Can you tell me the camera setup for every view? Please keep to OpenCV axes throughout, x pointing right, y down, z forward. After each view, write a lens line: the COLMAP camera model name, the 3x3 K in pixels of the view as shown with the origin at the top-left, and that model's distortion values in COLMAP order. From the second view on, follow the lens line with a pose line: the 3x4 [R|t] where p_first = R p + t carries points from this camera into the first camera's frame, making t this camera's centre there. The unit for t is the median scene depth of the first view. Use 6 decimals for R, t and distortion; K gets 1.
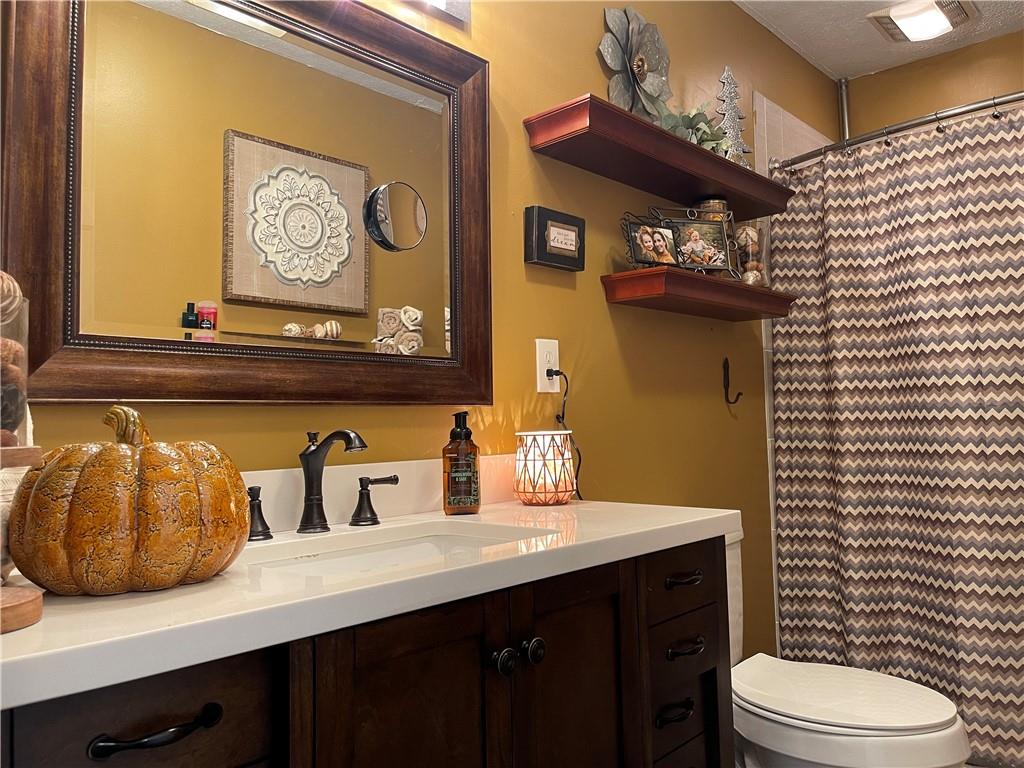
lens RADIAL K [[782.0, 0, 508.9], [0, 782.0, 382.2], [0, 0, 1]] dist [0.051056, -0.064680]
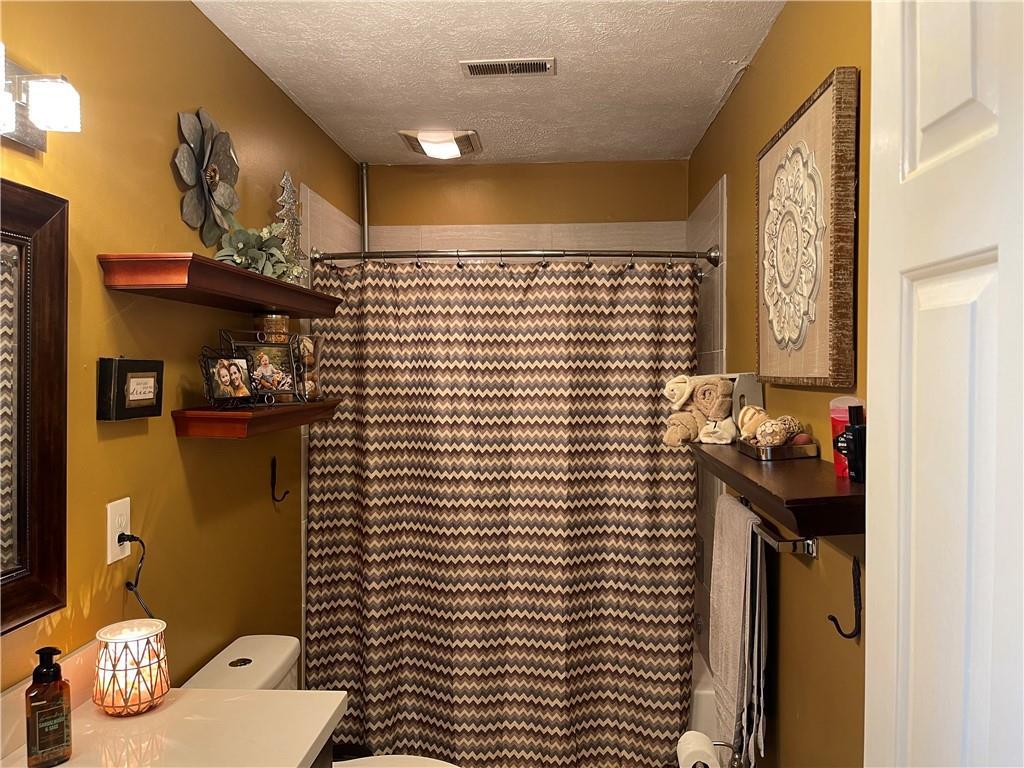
lens RADIAL K [[782.0, 0, 511.5], [0, 782.0, 378.8], [0, 0, 1]] dist [0.051056, -0.064680]
pose [[0.774377, 0.013968, 0.632570, -0.144333], [-0.053551, 0.997616, 0.043527, -0.211186], [-0.630454, -0.067581, 0.773279, 0.024855]]
